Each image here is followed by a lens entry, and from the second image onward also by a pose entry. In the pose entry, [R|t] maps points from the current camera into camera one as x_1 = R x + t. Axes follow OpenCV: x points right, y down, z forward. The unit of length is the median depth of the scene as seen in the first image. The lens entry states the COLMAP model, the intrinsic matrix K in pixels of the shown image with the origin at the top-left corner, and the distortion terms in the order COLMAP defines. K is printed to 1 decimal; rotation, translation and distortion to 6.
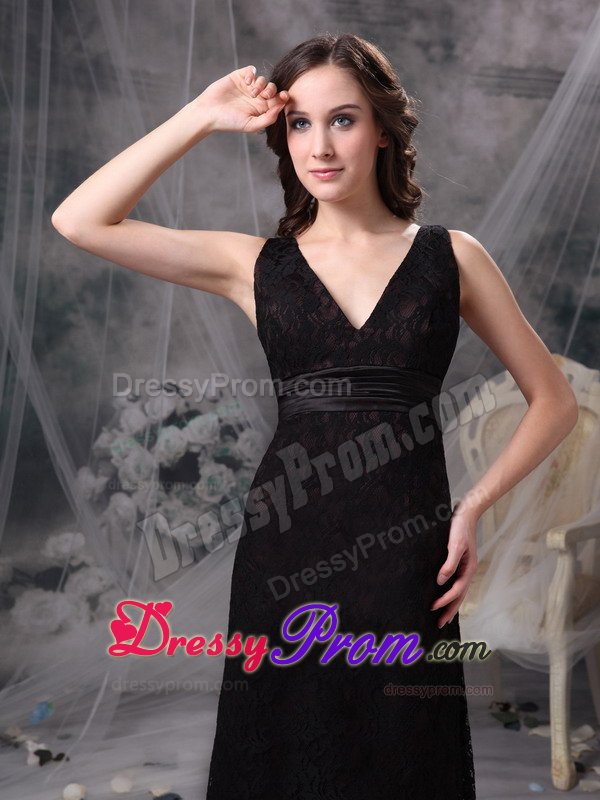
lens RADIAL K [[1408.0, 0, 302.1], [0, 1408.0, 413.7], [0, 0, 1]] dist [0.098296, 0.000000]
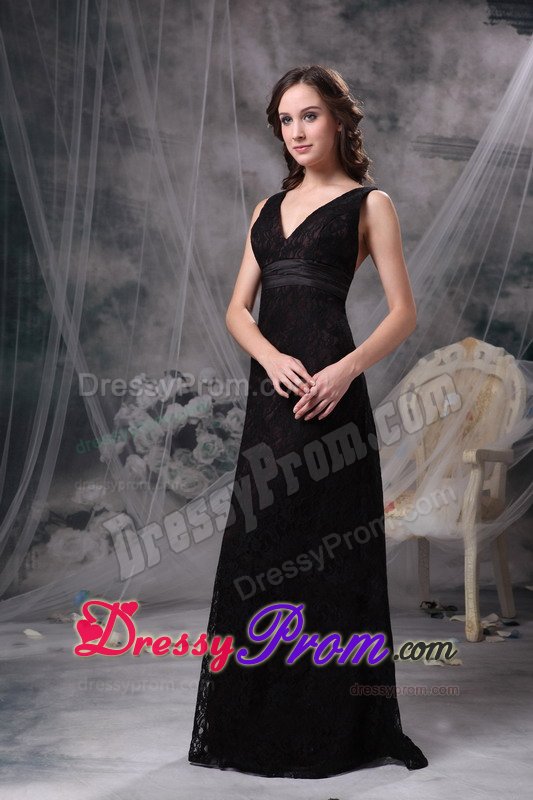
lens RADIAL K [[1325.7, 0, 271.5], [0, 1325.7, 398.2], [0, 0, 1]] dist [0.145386, 0.000000]
pose [[0.999687, 0.018796, 0.016504, -0.025460], [-0.017406, 0.996588, -0.080682, 0.100373], [-0.017964, 0.080370, 0.996603, -0.209218]]
